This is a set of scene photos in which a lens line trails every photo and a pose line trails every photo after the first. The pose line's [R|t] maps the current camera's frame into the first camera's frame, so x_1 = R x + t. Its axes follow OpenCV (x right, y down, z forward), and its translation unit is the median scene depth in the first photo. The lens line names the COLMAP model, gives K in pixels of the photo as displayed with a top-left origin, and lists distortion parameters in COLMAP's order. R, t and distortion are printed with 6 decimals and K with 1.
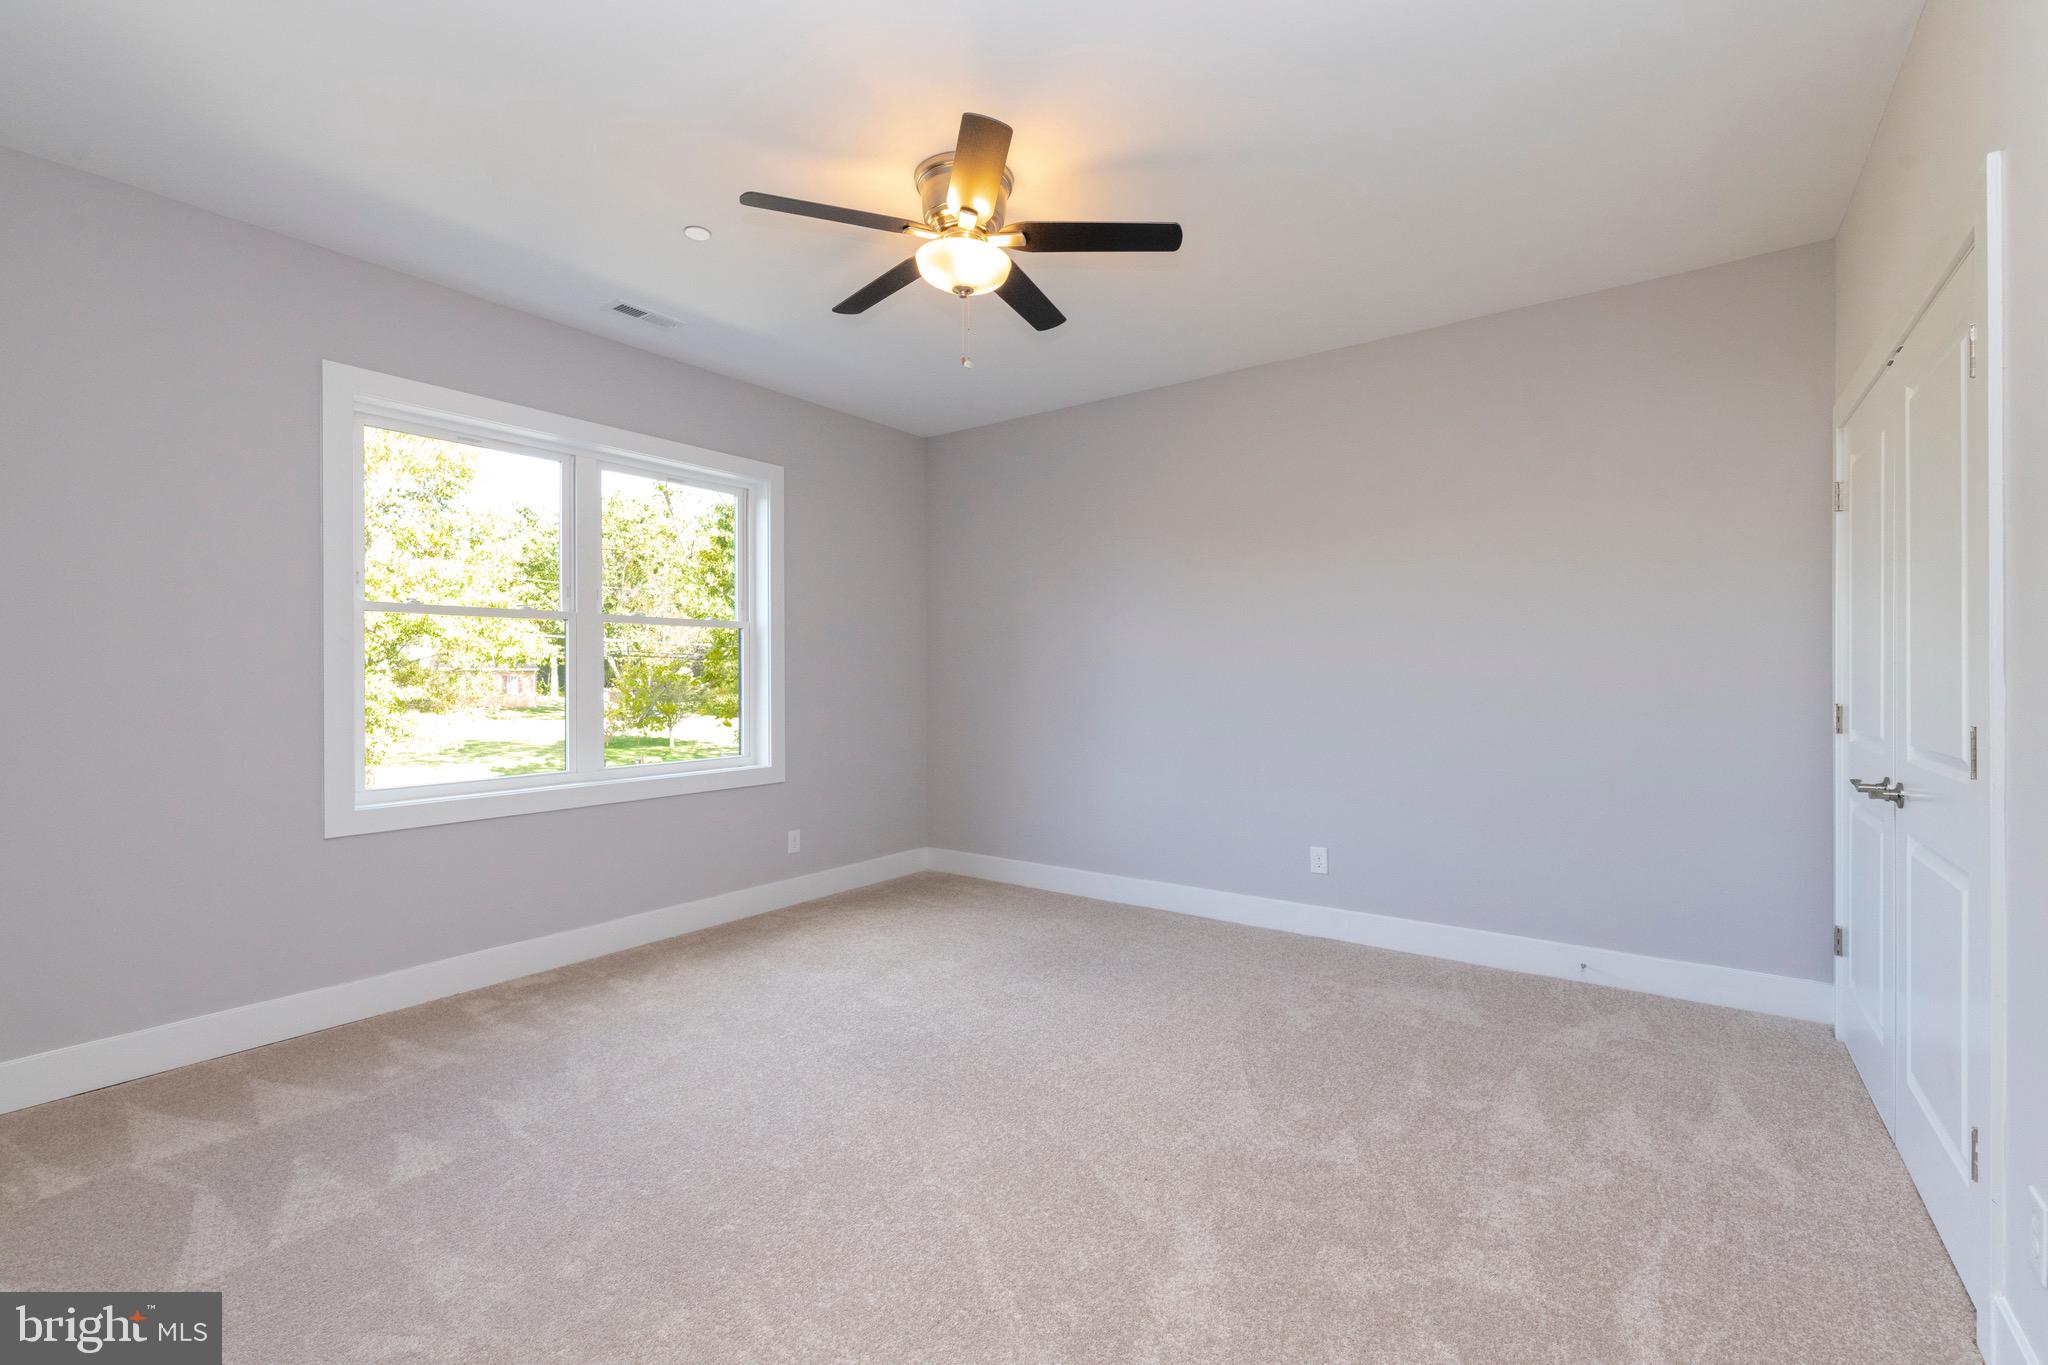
lens RADIAL K [[877.4, 0, 1040.1], [0, 877.4, 668.1], [0, 0, 1]] dist [-0.001531, -0.000089]
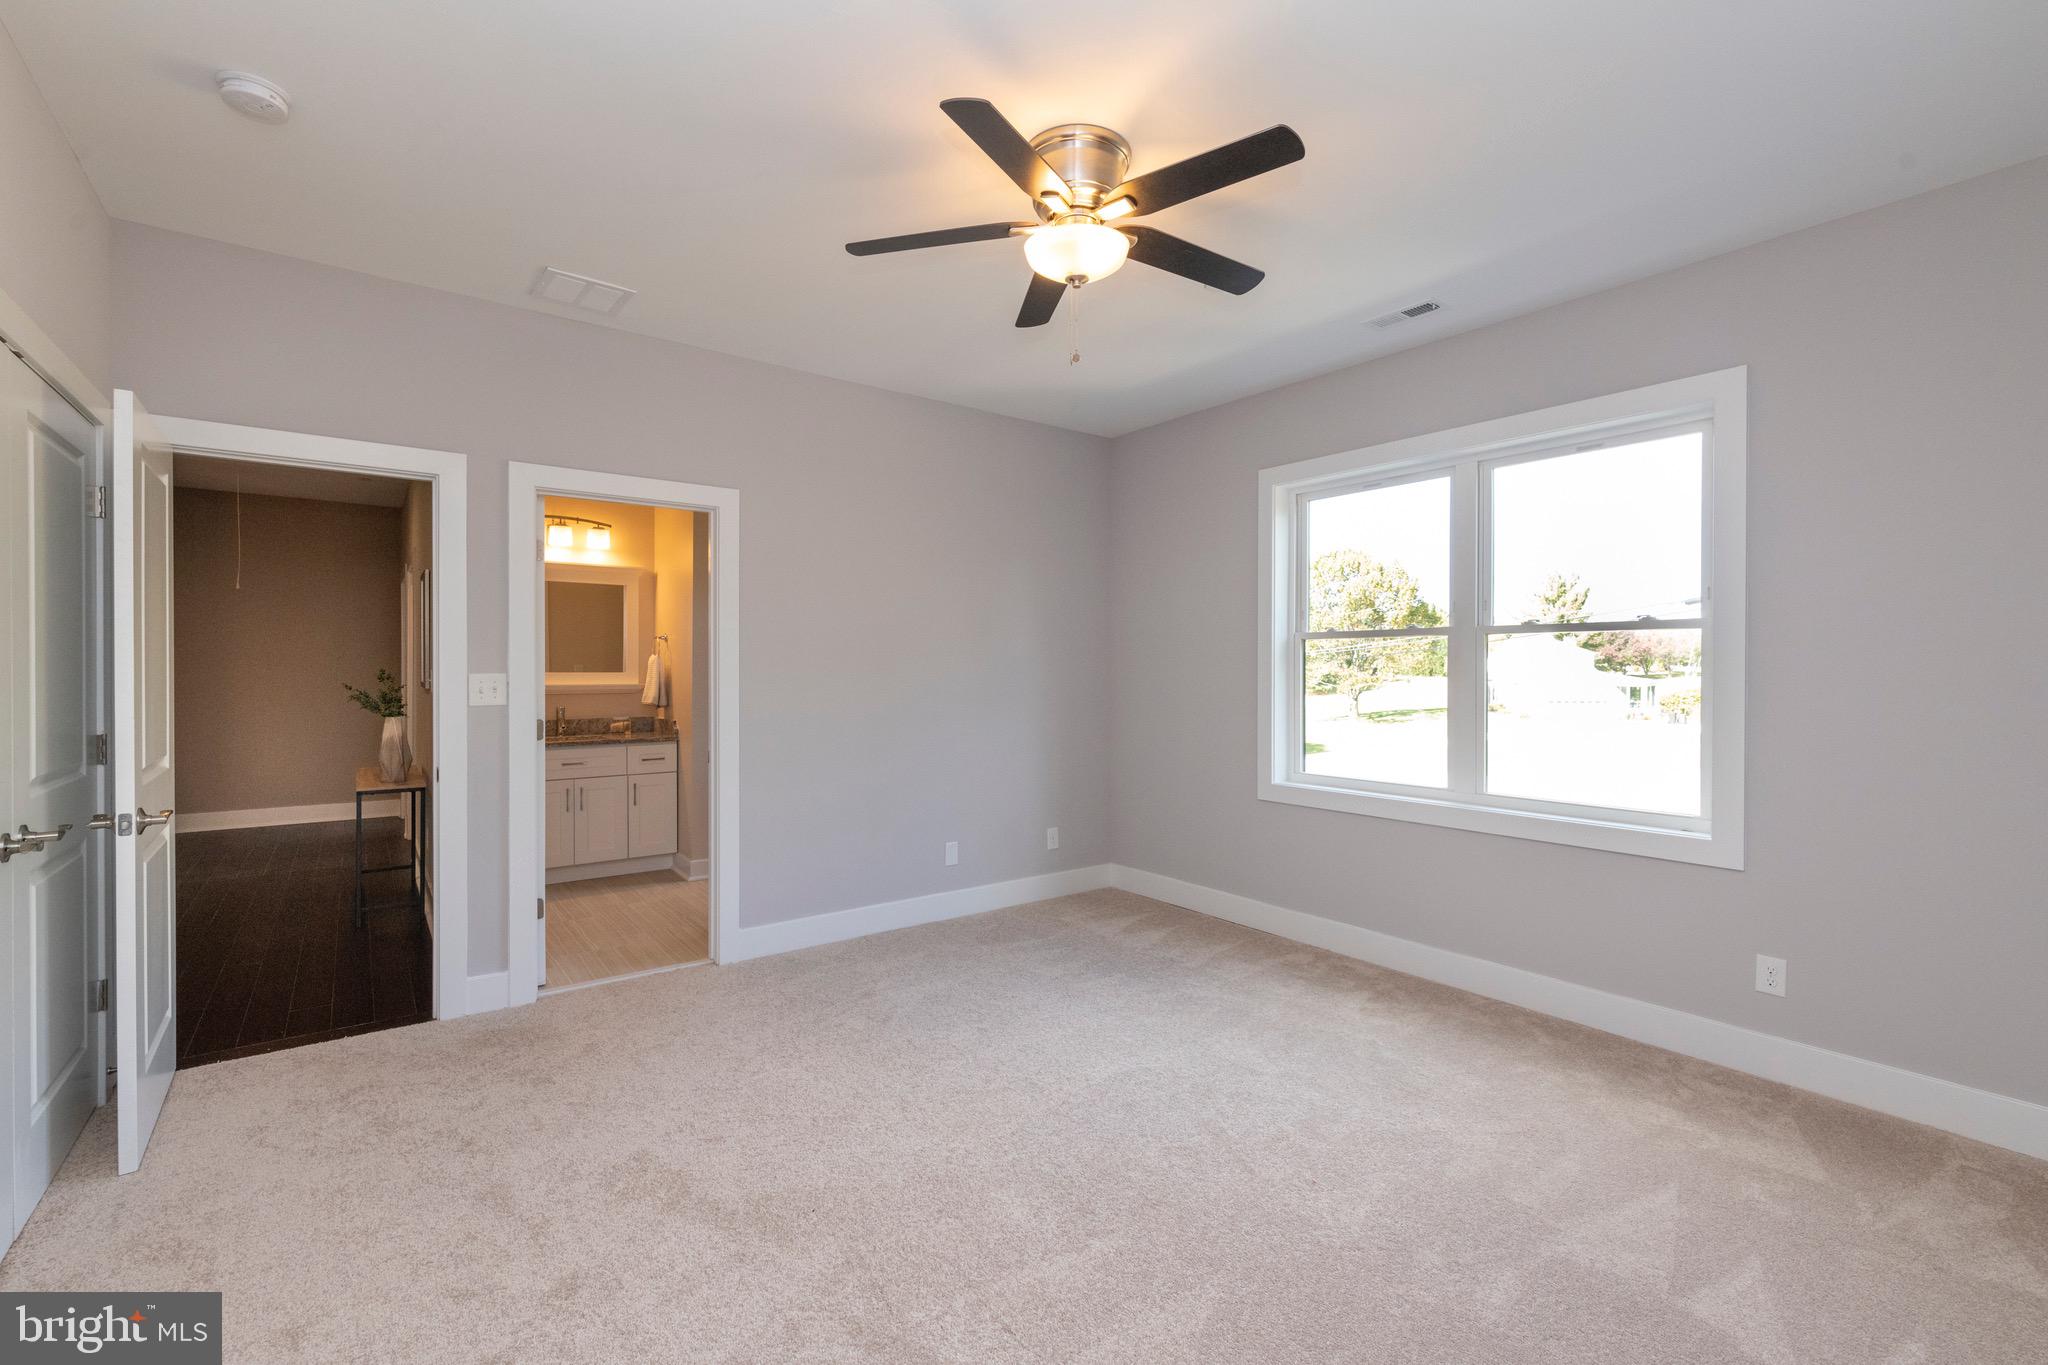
lens RADIAL K [[877.4, 0, 1030.0], [0, 877.4, 675.2], [0, 0, 1]] dist [-0.001531, -0.000089]
pose [[-0.301763, -0.000631, -0.953383, 0.582616], [-0.001812, 0.999998, -0.000088, -0.009940], [0.953381, 0.001701, -0.301764, 0.905260]]
